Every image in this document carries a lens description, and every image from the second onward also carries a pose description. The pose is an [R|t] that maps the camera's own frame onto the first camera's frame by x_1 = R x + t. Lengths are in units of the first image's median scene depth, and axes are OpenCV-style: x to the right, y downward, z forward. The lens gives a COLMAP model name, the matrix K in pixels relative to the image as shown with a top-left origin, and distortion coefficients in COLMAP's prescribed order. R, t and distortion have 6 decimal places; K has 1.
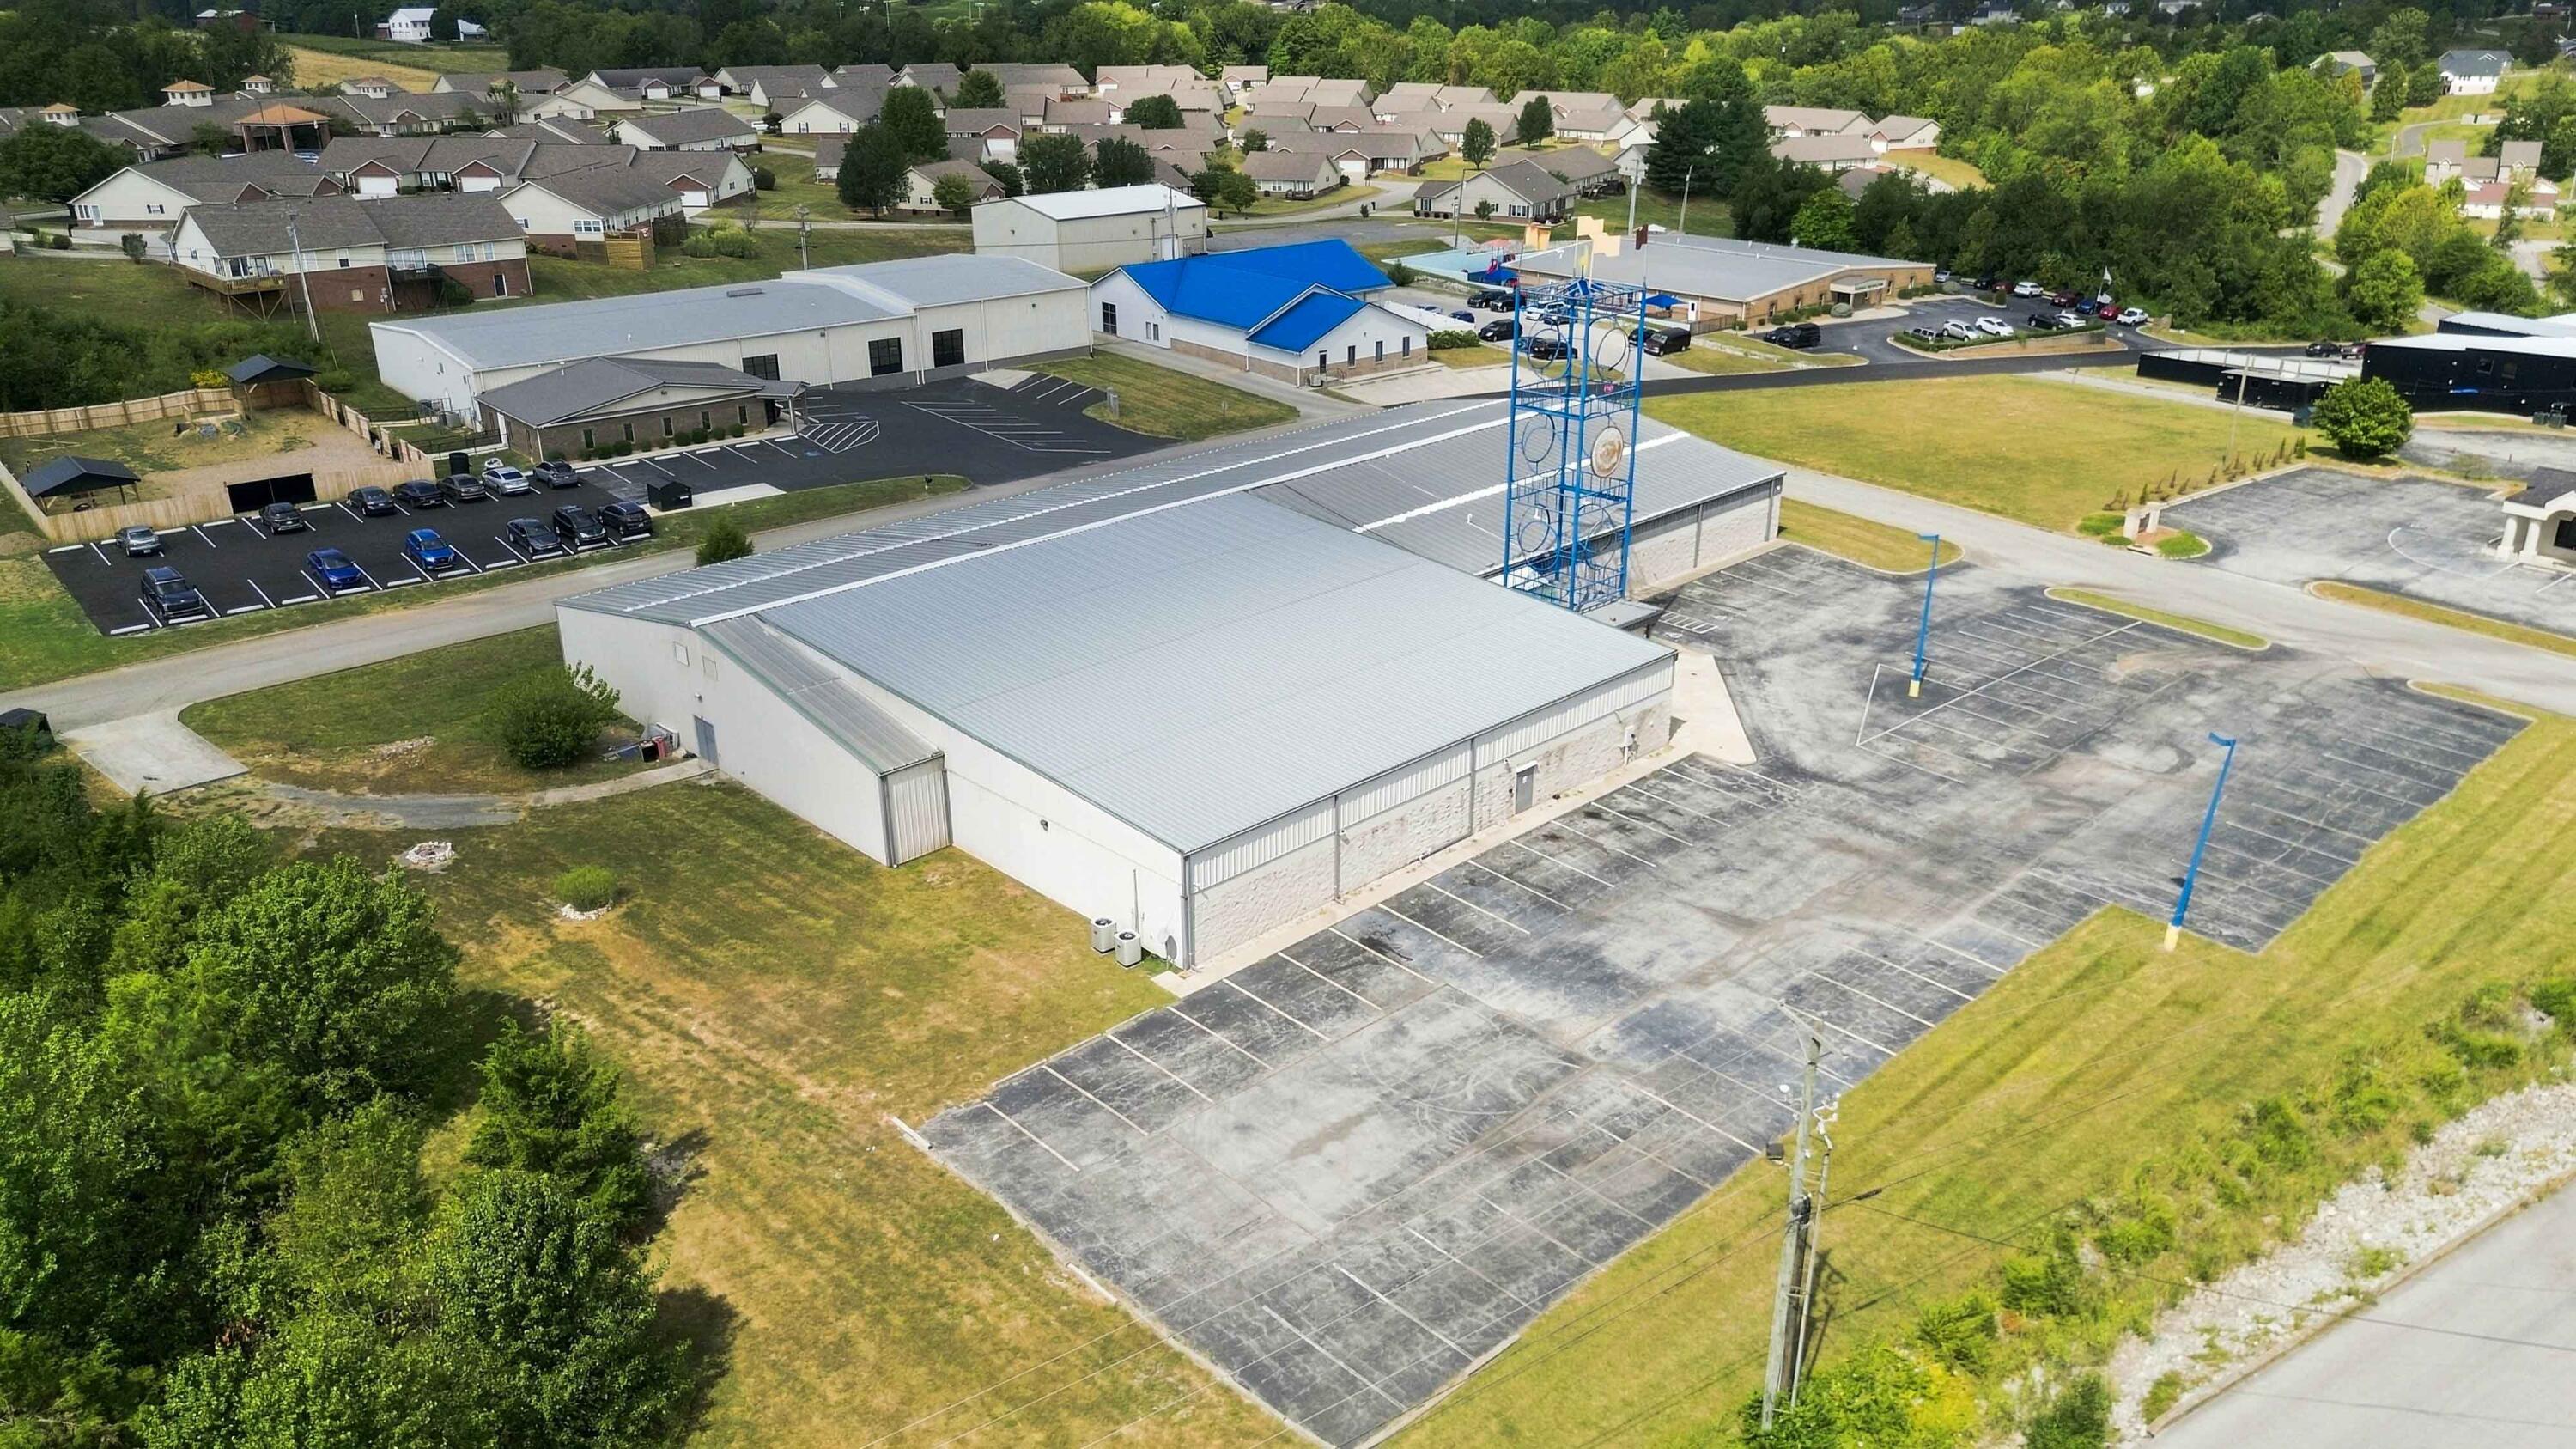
lens RADIAL K [[1834.2, 0, 1294.0], [0, 1834.2, 713.4], [0, 0, 1]] dist [0.065769, -0.060067]
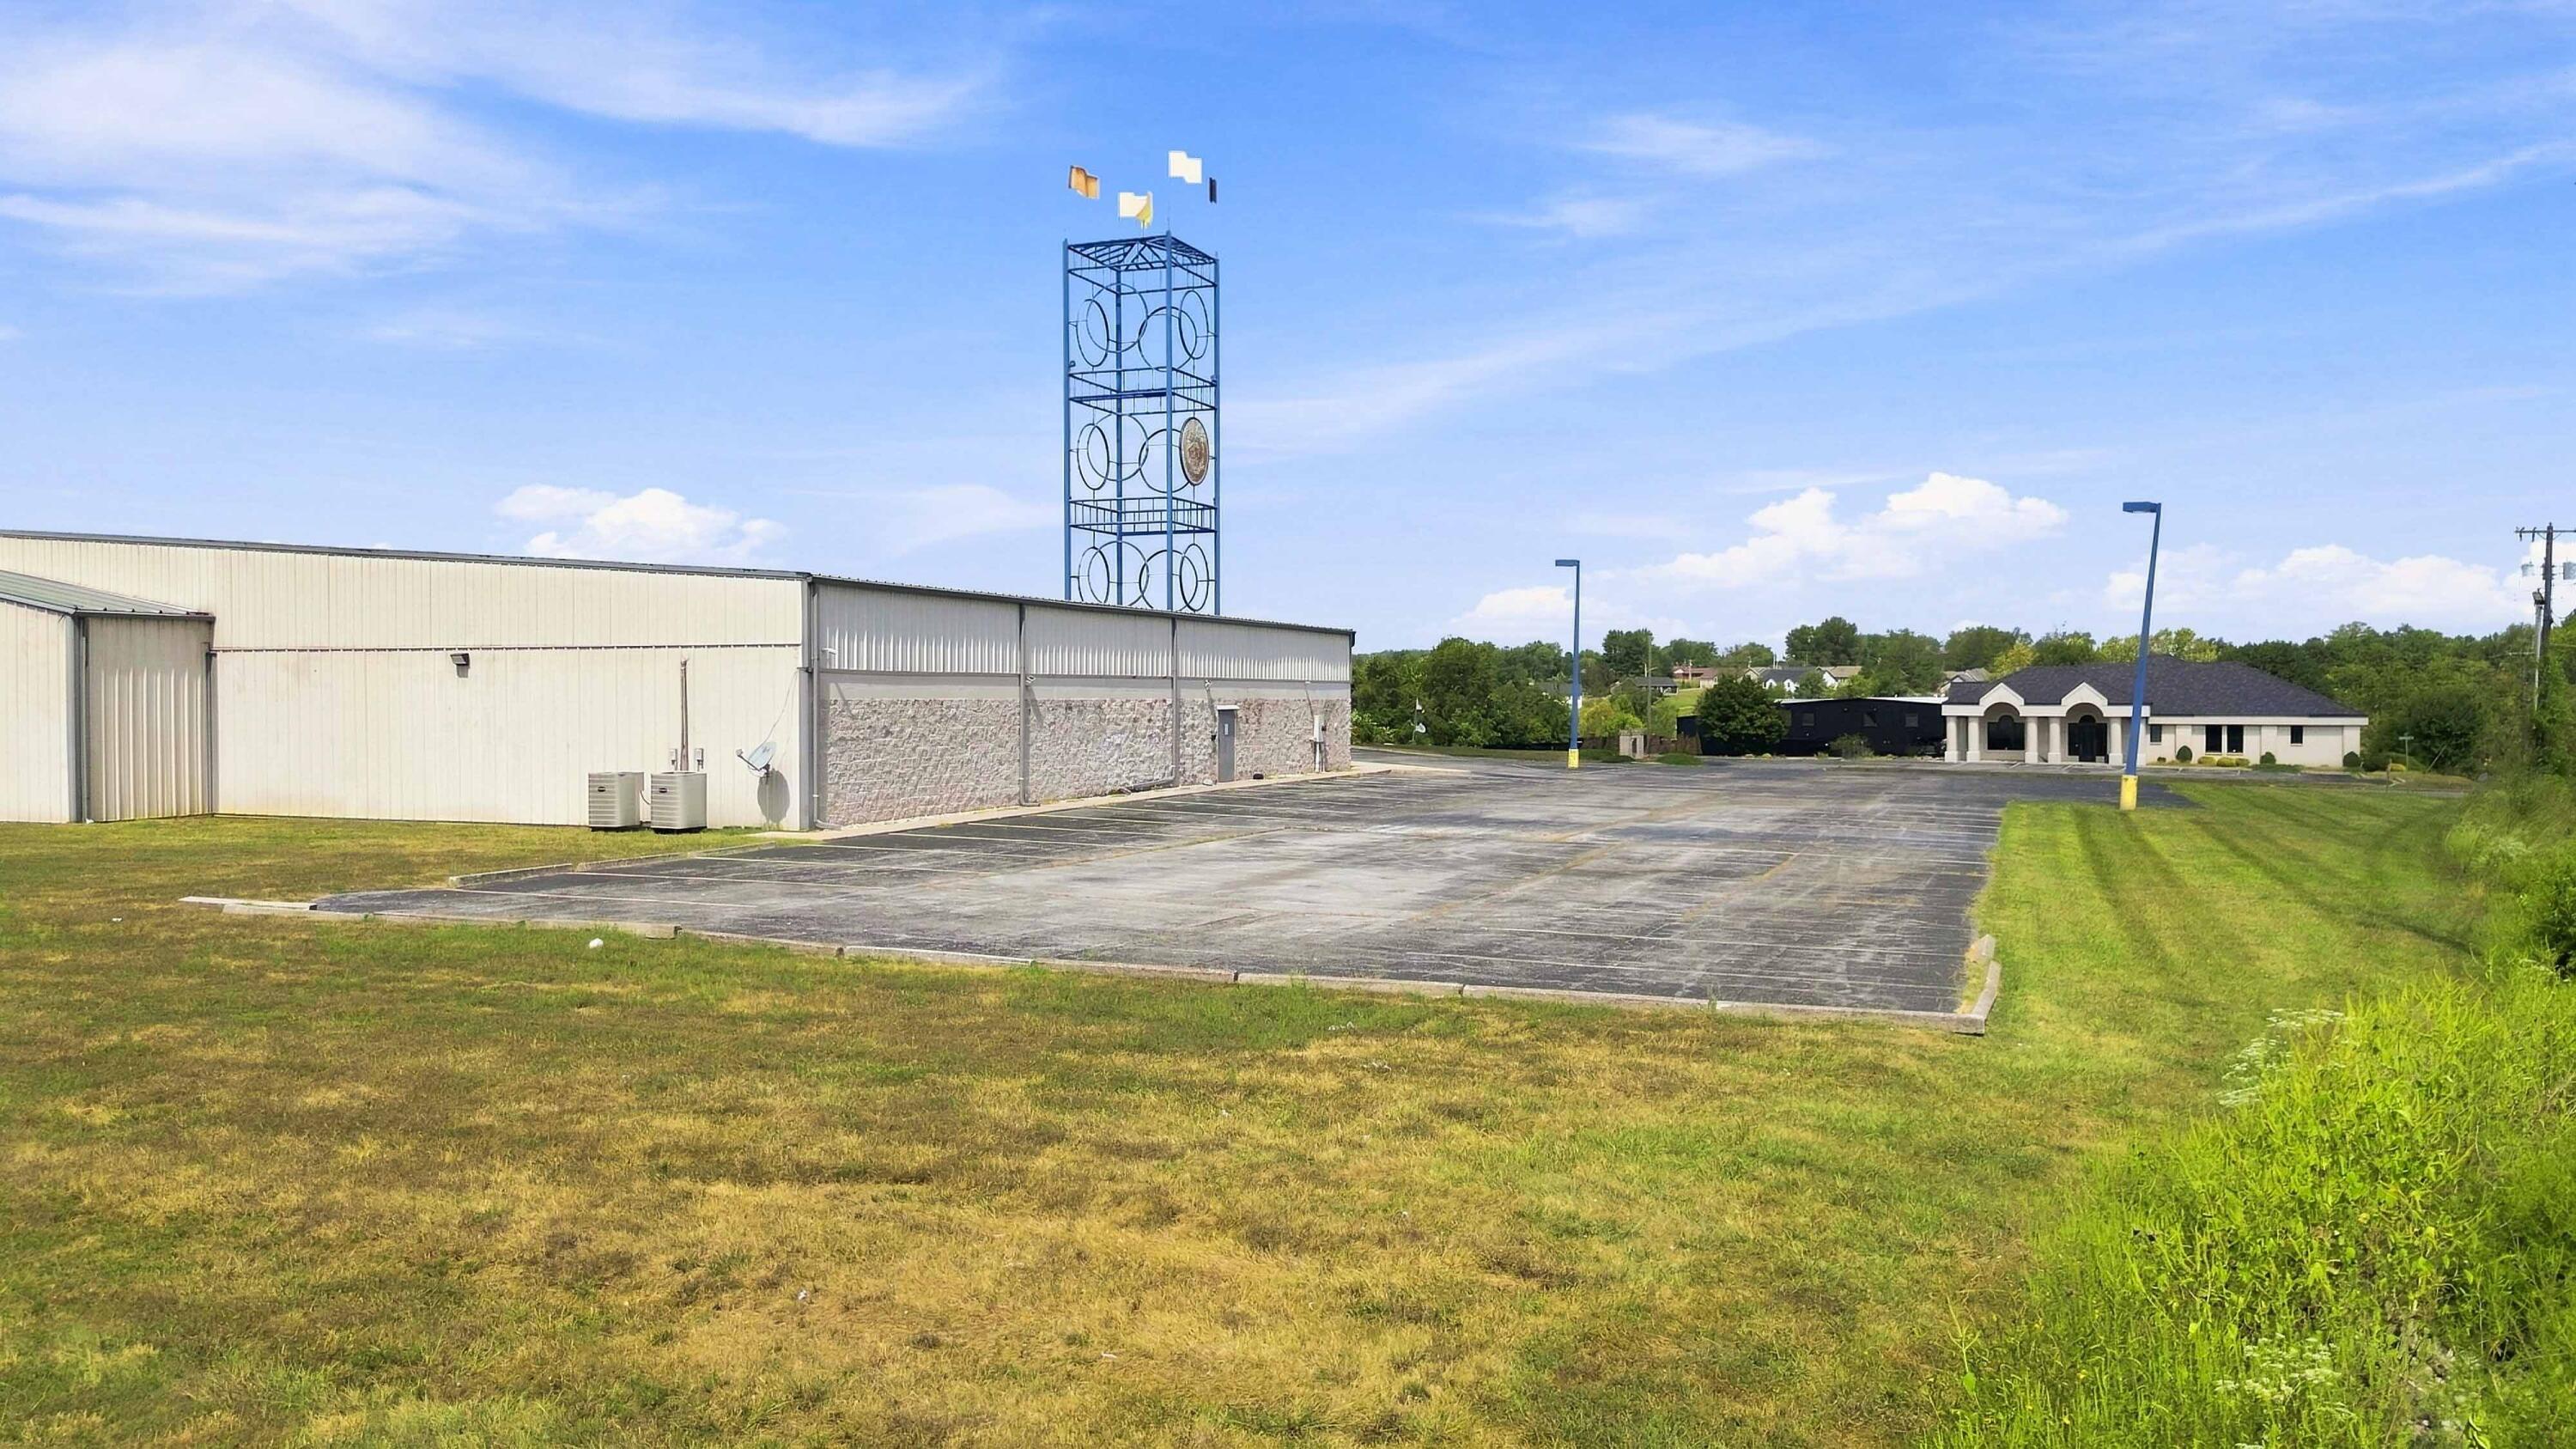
lens RADIAL K [[1827.7, 0, 1288.0], [0, 1827.7, 724.5], [0, 0, 1]] dist [0.097285, -0.123978]
pose [[0.910324, 0.001392, 0.413894, -0.109369], [0.150184, 0.930730, -0.333447, 0.222779], [-0.385688, 0.365705, 0.847056, 0.371118]]
